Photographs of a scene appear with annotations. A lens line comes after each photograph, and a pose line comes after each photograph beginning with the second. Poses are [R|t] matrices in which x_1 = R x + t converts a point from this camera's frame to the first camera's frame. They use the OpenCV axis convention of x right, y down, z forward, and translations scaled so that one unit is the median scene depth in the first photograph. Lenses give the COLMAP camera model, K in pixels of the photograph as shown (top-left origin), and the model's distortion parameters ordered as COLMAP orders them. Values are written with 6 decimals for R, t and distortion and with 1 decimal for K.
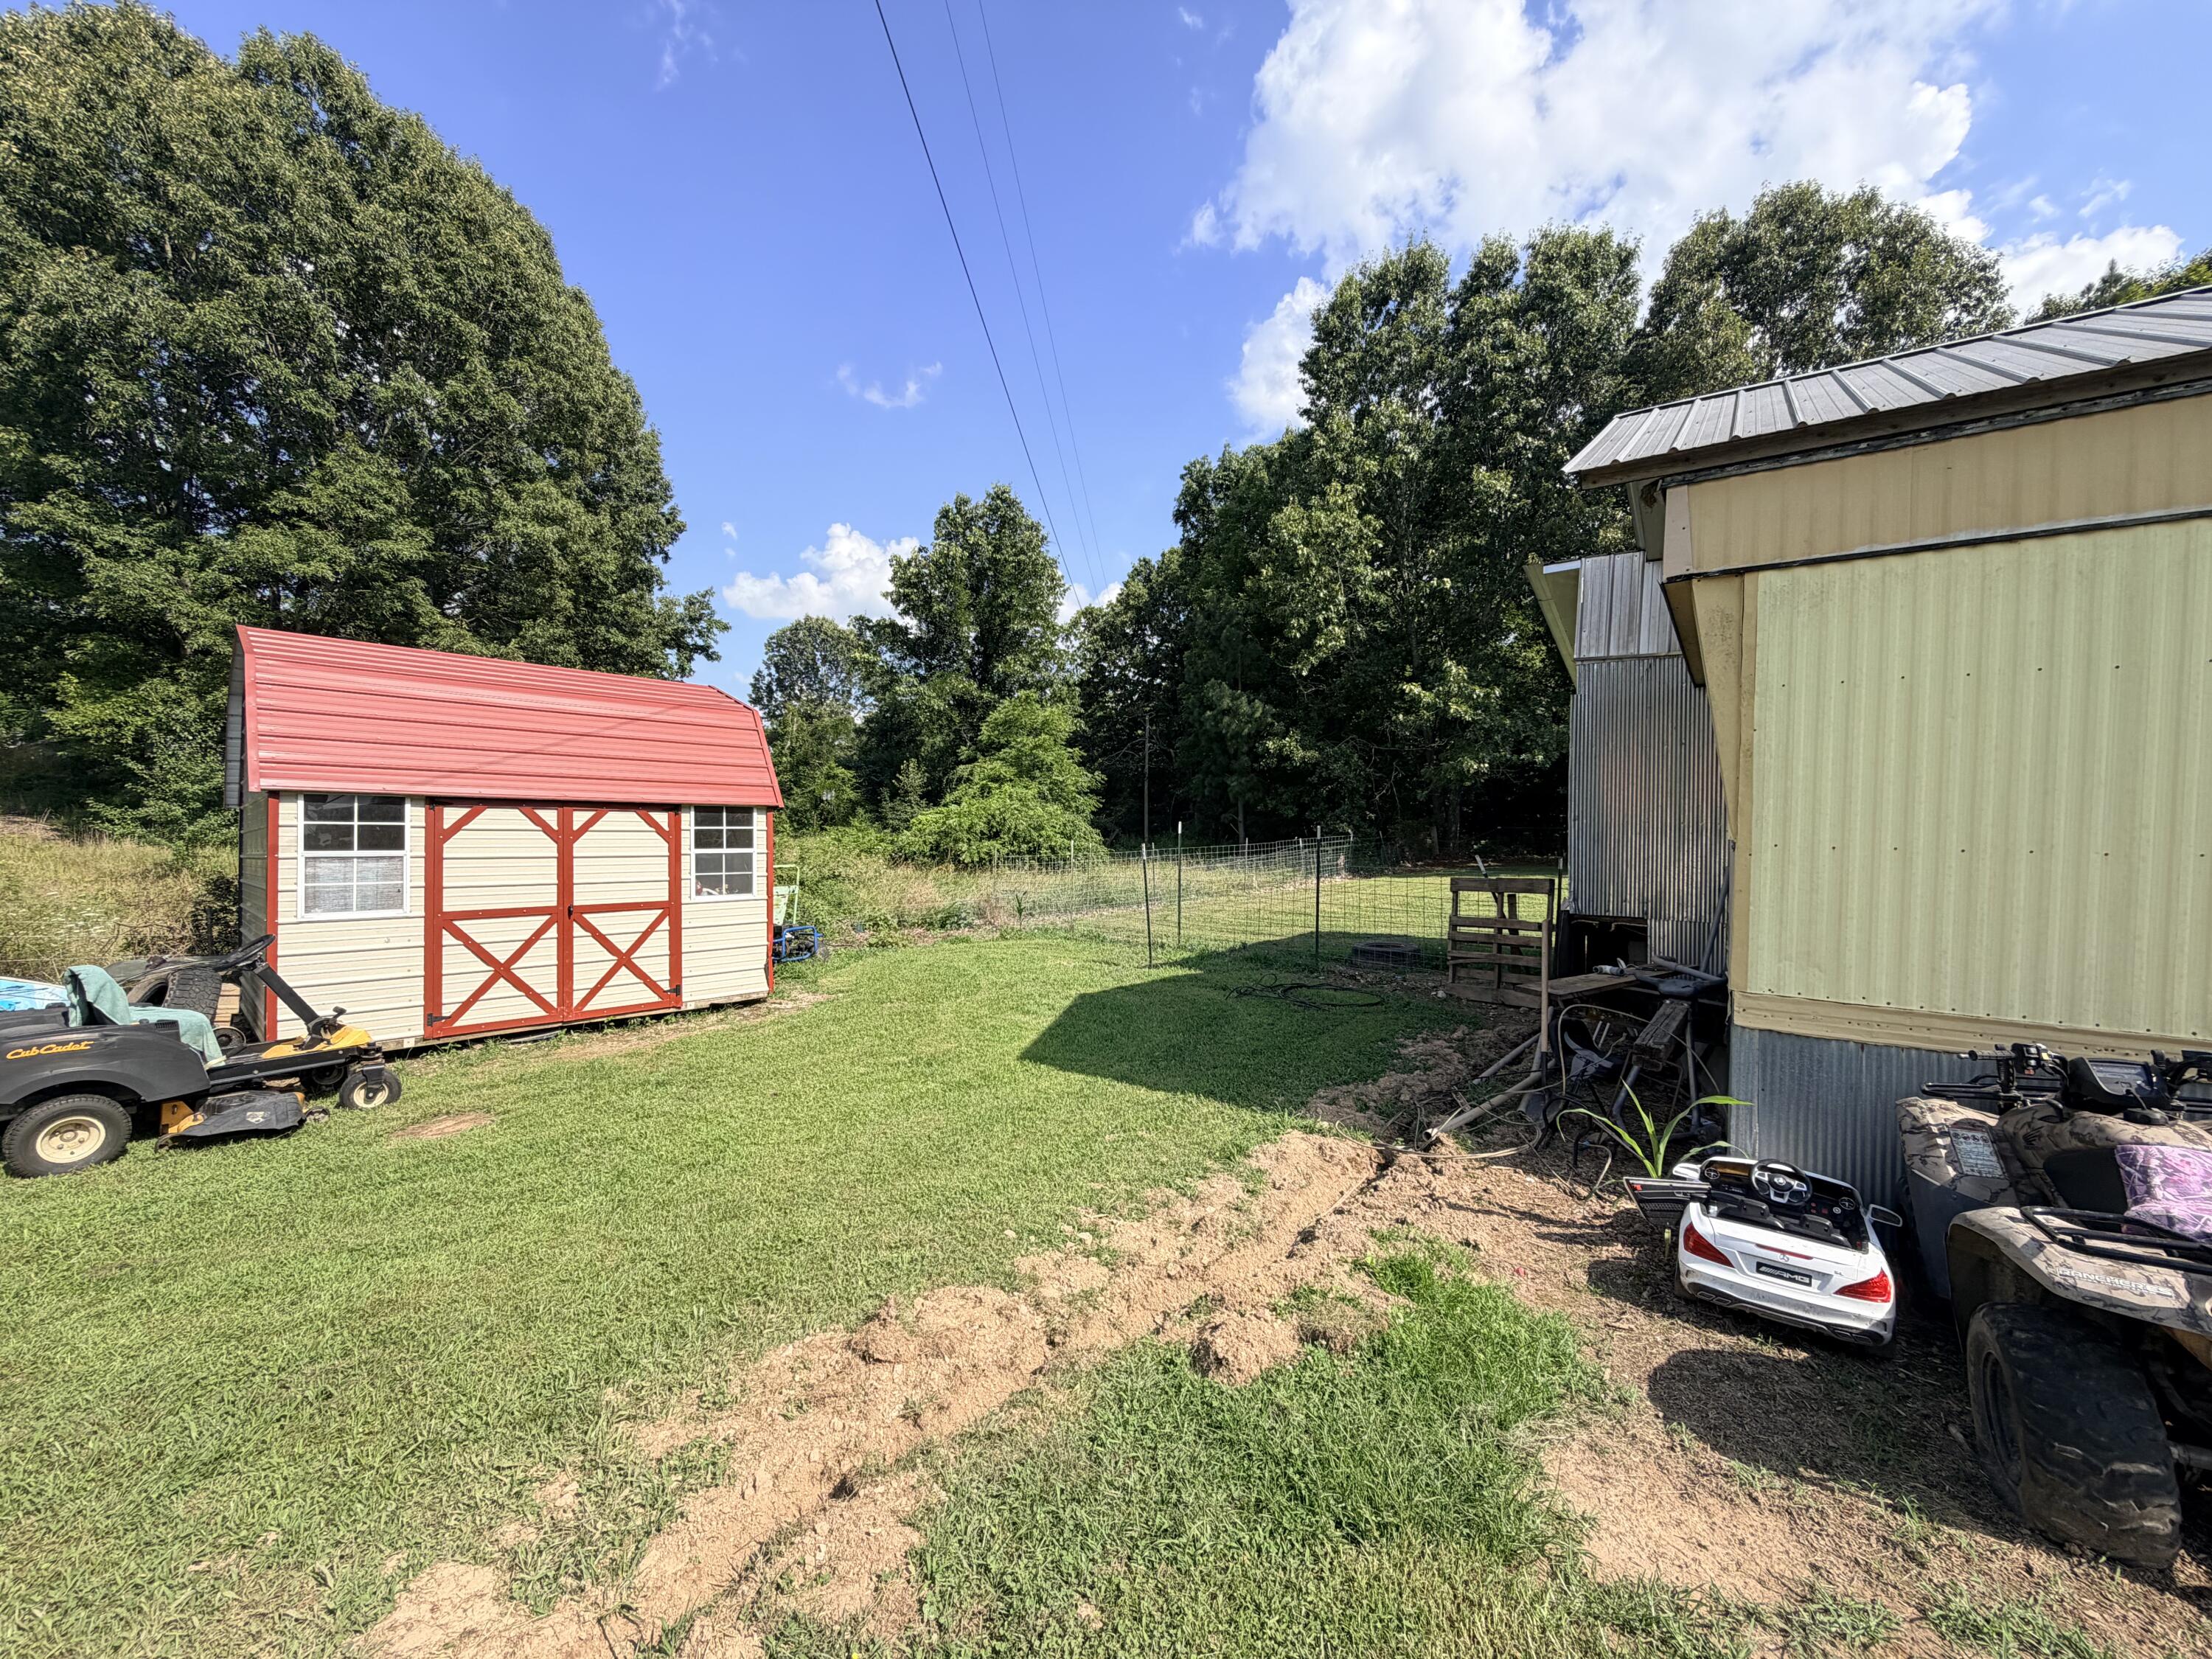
lens RADIAL K [[888.6, 0, 1108.0], [0, 888.6, 827.4], [0, 0, 1]] dist [-0.001952, -0.000557]
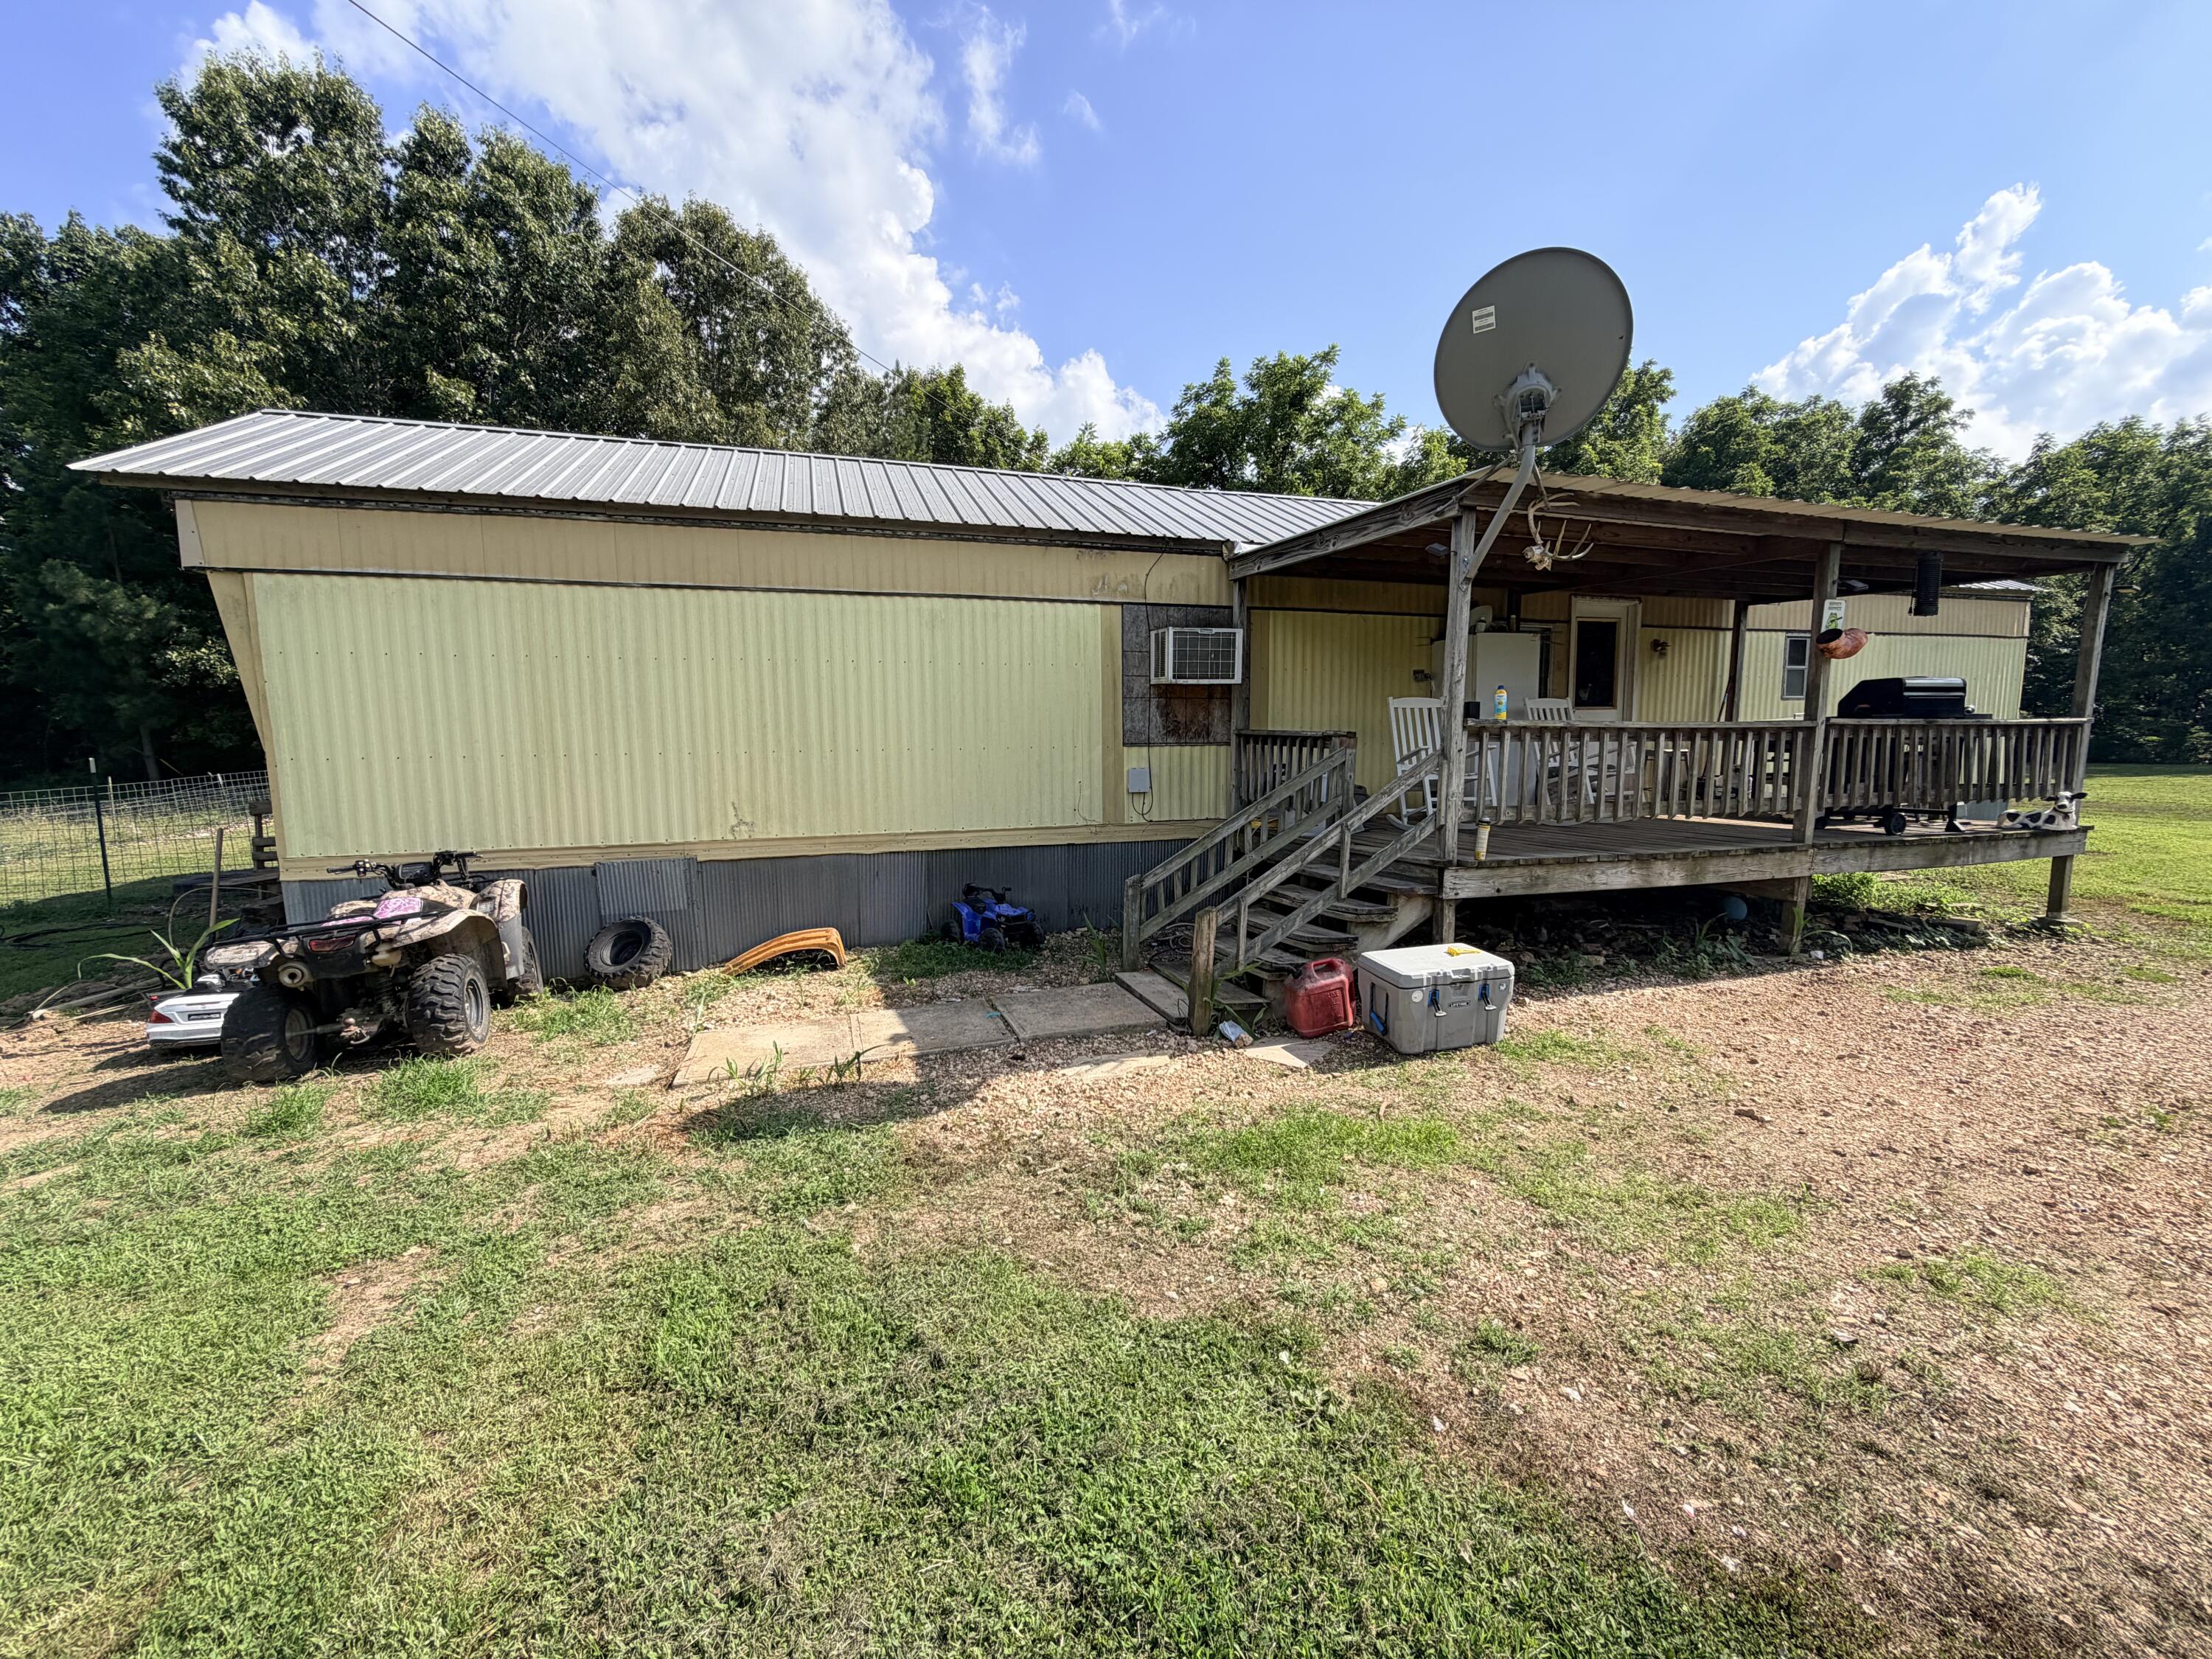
lens RADIAL K [[888.6, 0, 1103.8], [0, 888.6, 829.2], [0, 0, 1]] dist [-0.001952, -0.000557]
pose [[0.603235, -0.099343, 0.791353, 0.052805], [0.030378, 0.994354, 0.101671, 0.003785], [-0.796985, -0.037292, 0.602847, -0.140990]]
